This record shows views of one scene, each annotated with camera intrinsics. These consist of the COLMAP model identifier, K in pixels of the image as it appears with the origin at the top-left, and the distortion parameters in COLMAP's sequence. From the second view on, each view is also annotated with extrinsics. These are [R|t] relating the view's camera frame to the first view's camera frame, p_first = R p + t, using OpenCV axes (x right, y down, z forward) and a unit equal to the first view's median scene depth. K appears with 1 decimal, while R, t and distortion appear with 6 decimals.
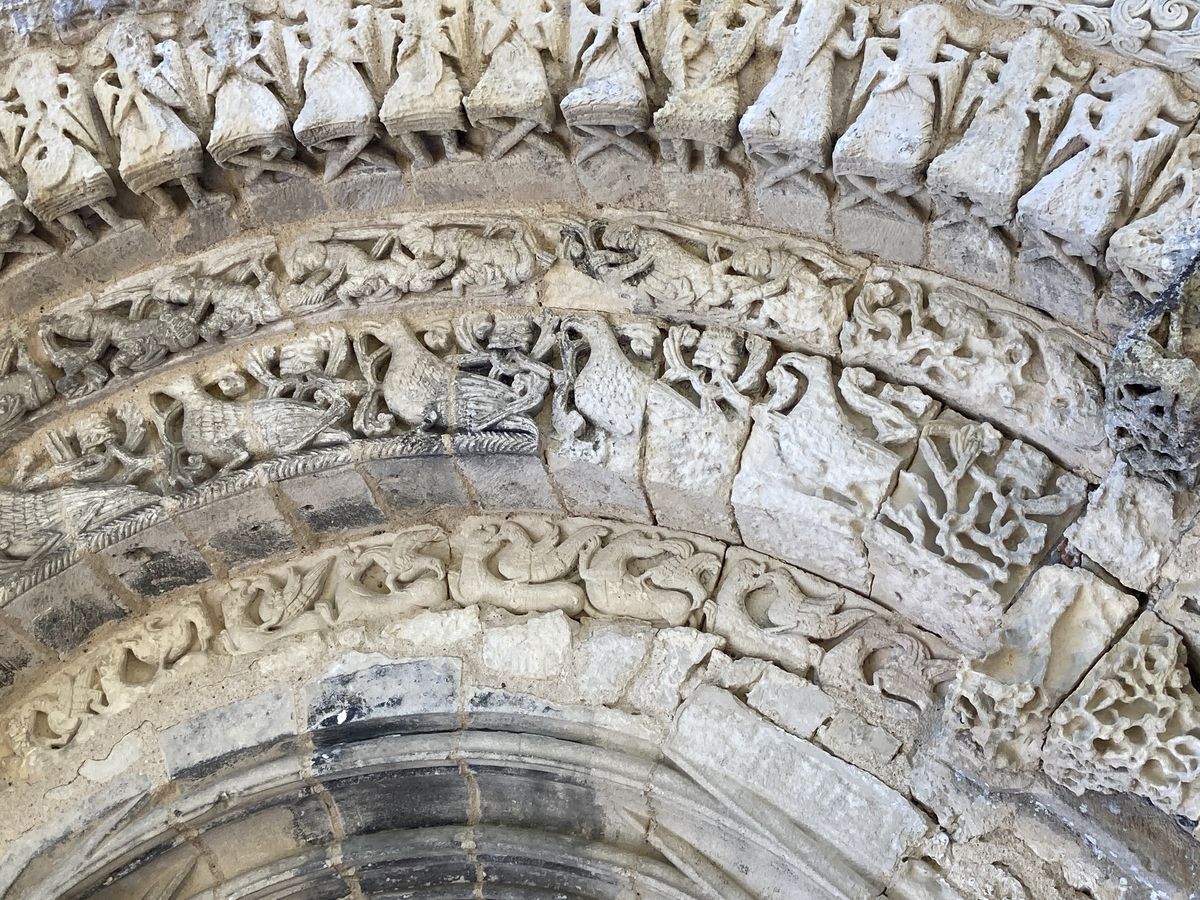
lens RADIAL K [[1805.9, 0, 626.5], [0, 1805.9, 409.4], [0, 0, 1]] dist [0.073321, 0.000000]
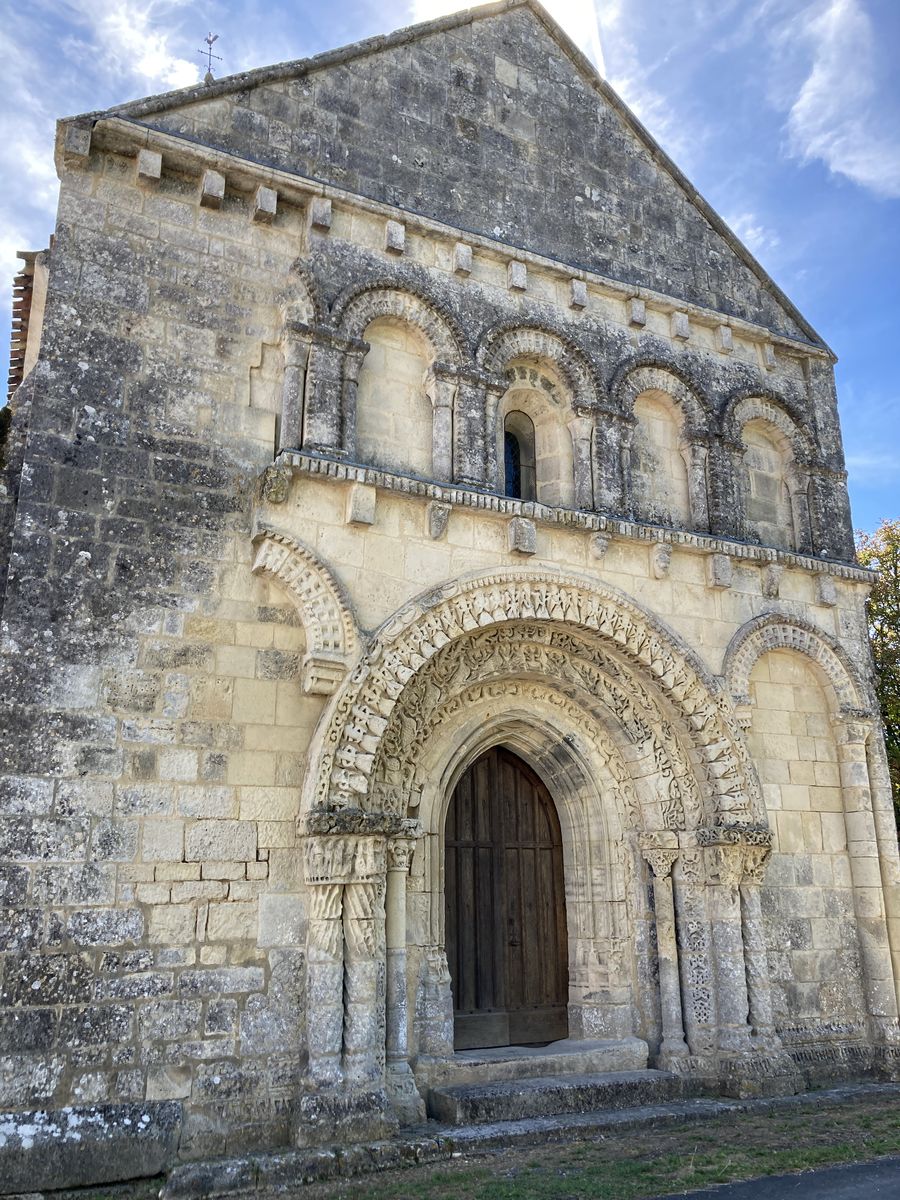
lens RADIAL K [[969.8, 0, 466.2], [0, 969.8, 595.1], [0, 0, 1]] dist [0.047229, -0.073538]
pose [[0.533272, 0.819746, 0.208897, -1.270232], [-0.826436, 0.557566, -0.078256, 0.411193], [-0.180624, -0.130909, 0.974801, -1.672878]]
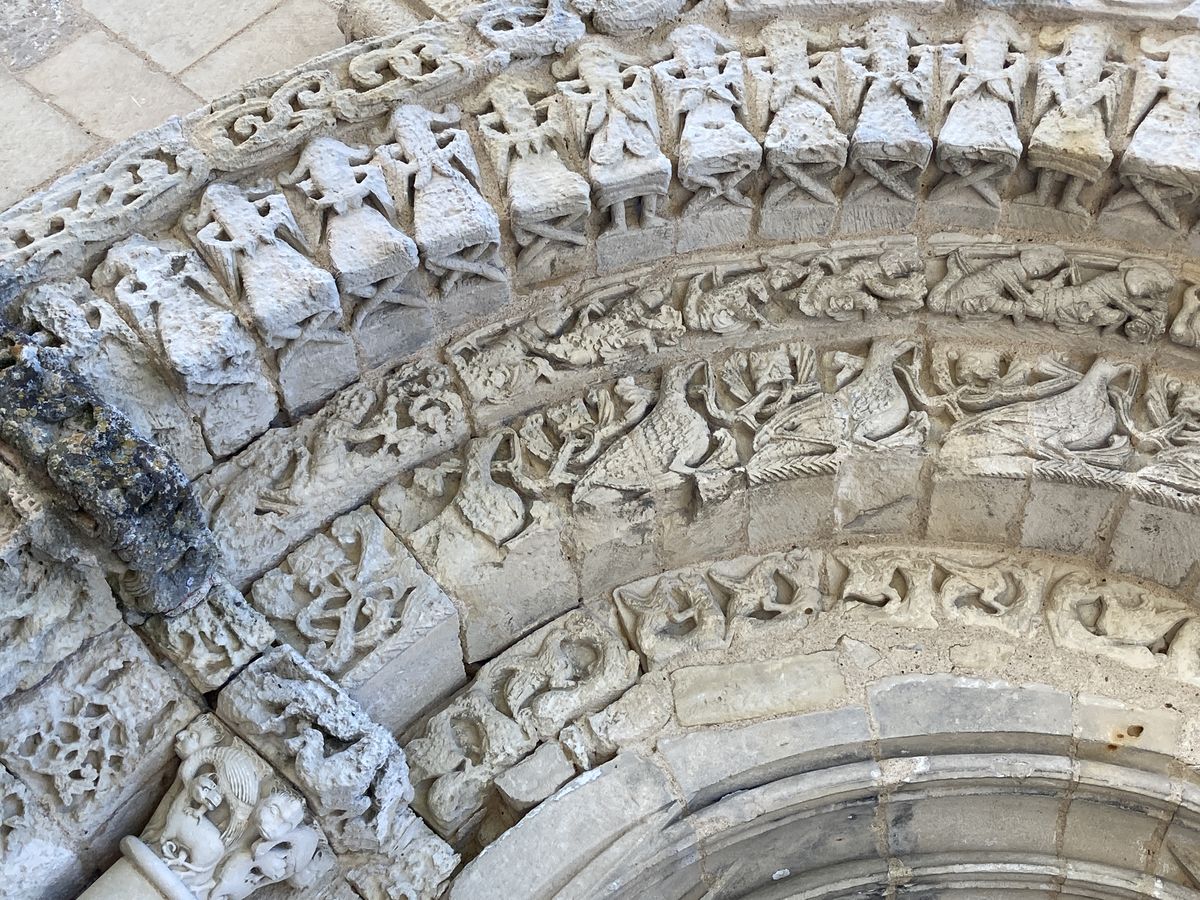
lens RADIAL K [[1805.9, 0, 623.3], [0, 1805.9, 418.0], [0, 0, 1]] dist [0.073321, 0.000000]
pose [[0.015687, 0.903902, -0.427453, -0.110406], [-0.867812, 0.224653, 0.443208, 0.094236], [0.496645, 0.363996, 0.787941, -0.043710]]
